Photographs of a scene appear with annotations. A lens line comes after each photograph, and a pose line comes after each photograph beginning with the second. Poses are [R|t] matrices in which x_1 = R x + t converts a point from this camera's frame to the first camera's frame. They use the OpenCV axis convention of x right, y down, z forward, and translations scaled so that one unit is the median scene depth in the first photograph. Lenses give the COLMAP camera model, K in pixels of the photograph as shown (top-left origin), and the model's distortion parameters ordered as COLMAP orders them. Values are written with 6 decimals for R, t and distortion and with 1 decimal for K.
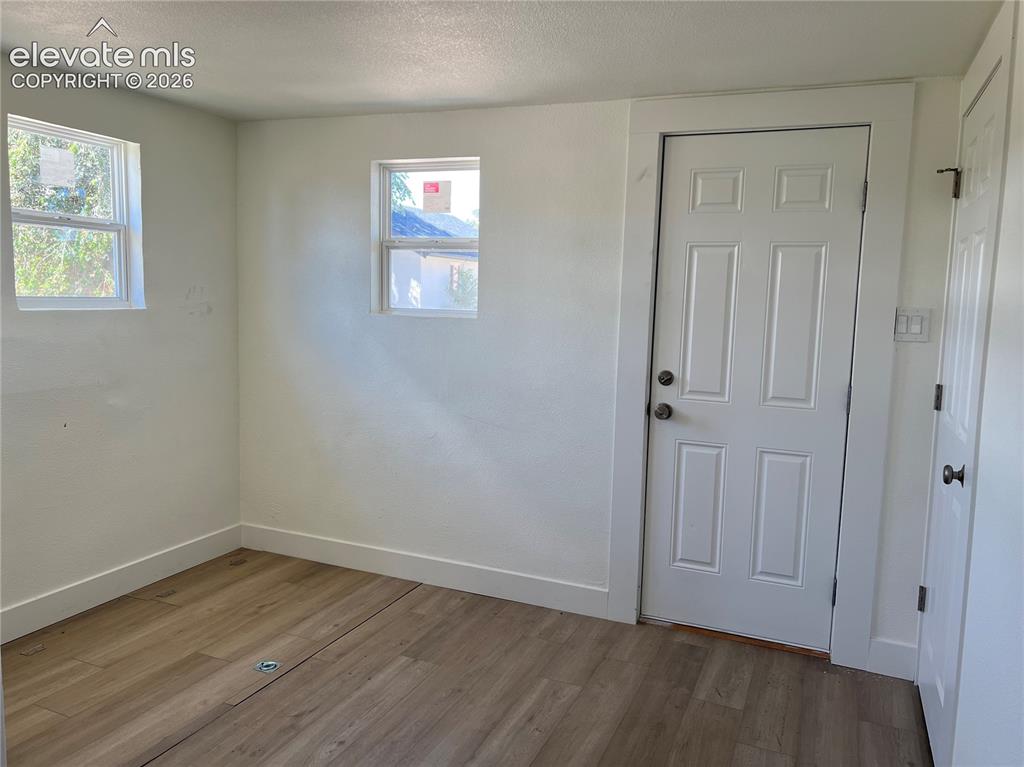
lens RADIAL K [[759.6, 0, 514.0], [0, 759.6, 382.2], [0, 0, 1]] dist [0.014426, -0.027083]
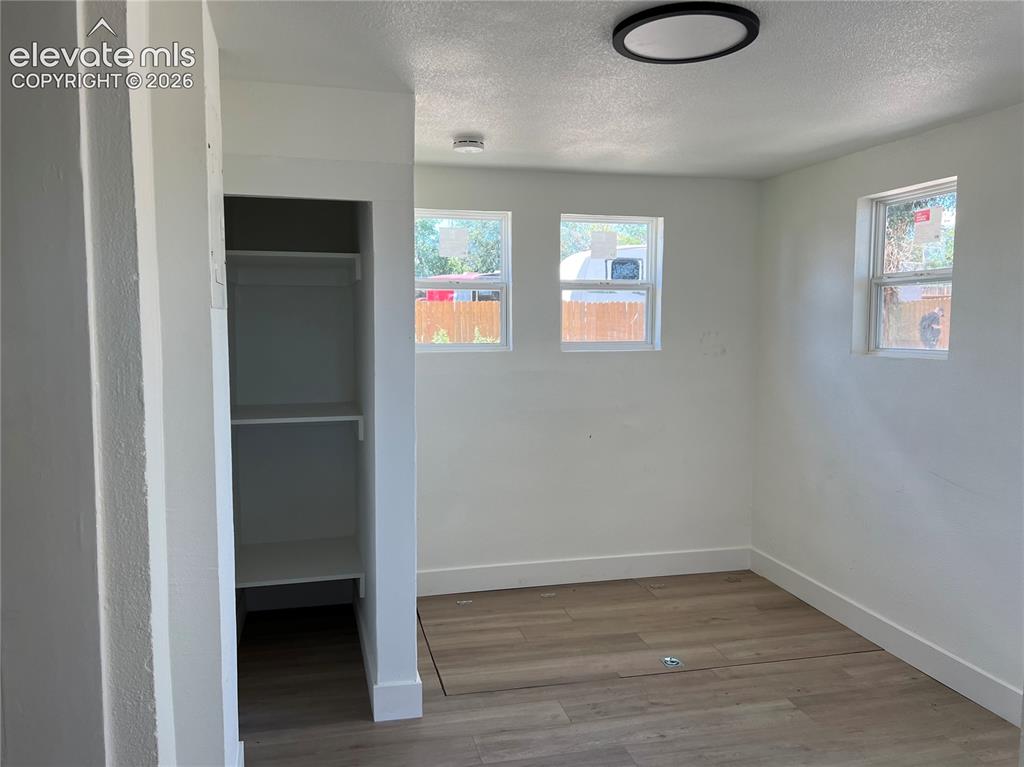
lens RADIAL K [[759.6, 0, 516.0], [0, 759.6, 385.1], [0, 0, 1]] dist [0.014426, -0.027083]
pose [[0.582191, 0.032806, -0.812390, 0.401160], [-0.073776, 0.997195, -0.012602, -0.008224], [0.809698, 0.067272, 0.582978, 0.102567]]
